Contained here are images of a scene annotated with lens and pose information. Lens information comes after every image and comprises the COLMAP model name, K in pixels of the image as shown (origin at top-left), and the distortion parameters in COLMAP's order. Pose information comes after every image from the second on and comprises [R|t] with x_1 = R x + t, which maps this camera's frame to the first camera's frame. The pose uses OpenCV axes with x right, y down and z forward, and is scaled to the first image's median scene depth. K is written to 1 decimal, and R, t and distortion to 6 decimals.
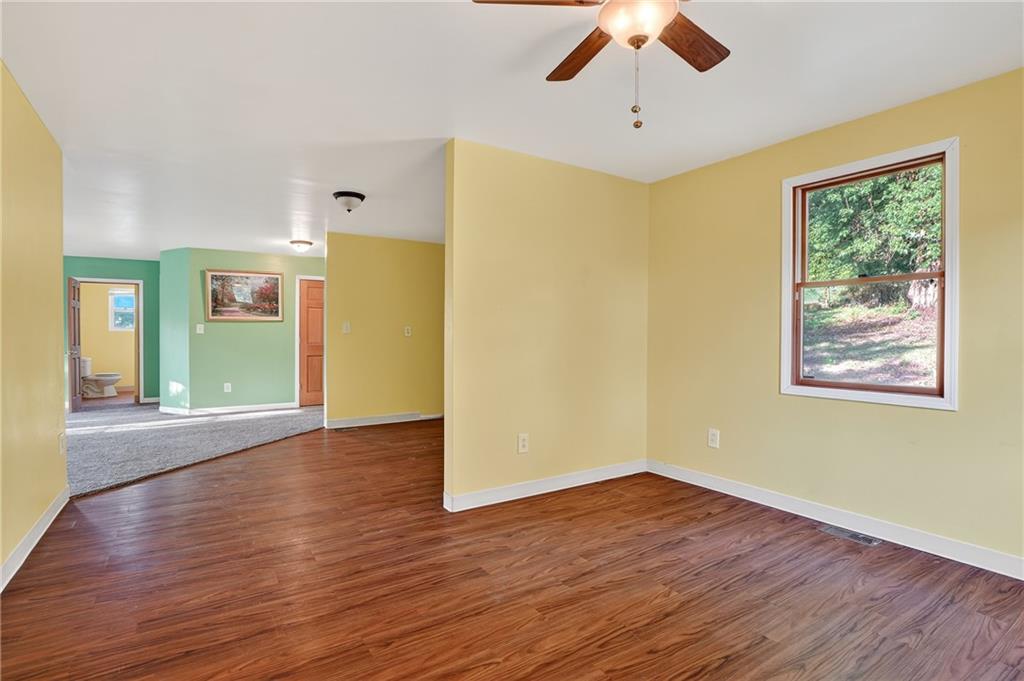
lens RADIAL K [[496.4, 0, 508.4], [0, 496.4, 339.4], [0, 0, 1]] dist [-0.032357, 0.000245]
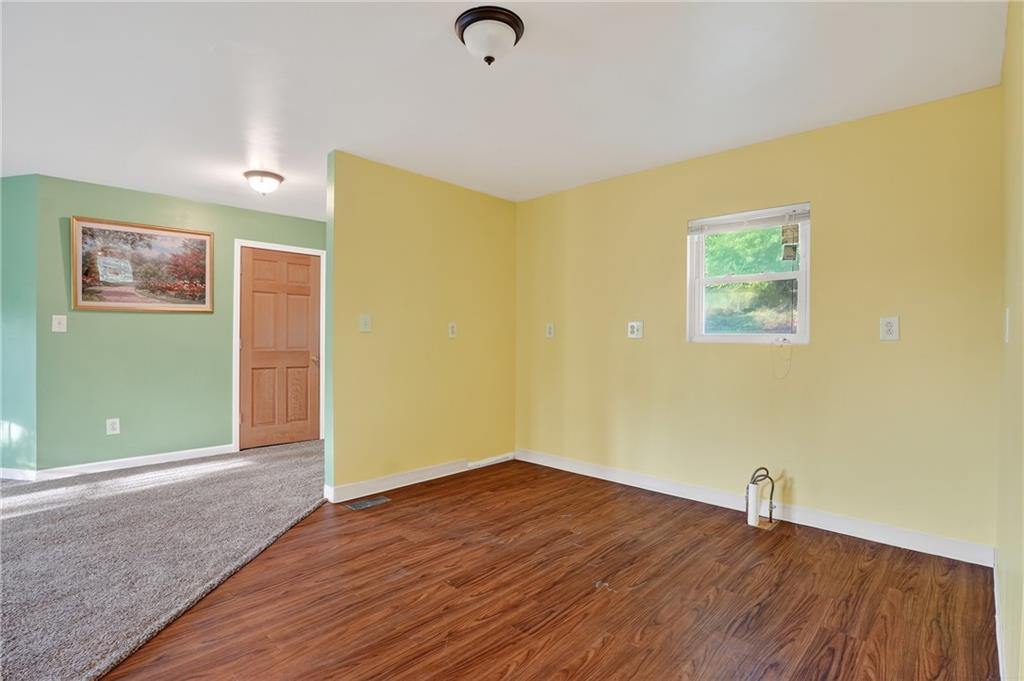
lens RADIAL K [[496.4, 0, 513.3], [0, 496.4, 339.6], [0, 0, 1]] dist [-0.032357, 0.000245]
pose [[0.972625, 0.002177, 0.232372, -0.246300], [-0.001047, 0.999987, -0.004986, -0.000747], [-0.232380, 0.004606, 0.972614, 0.337132]]
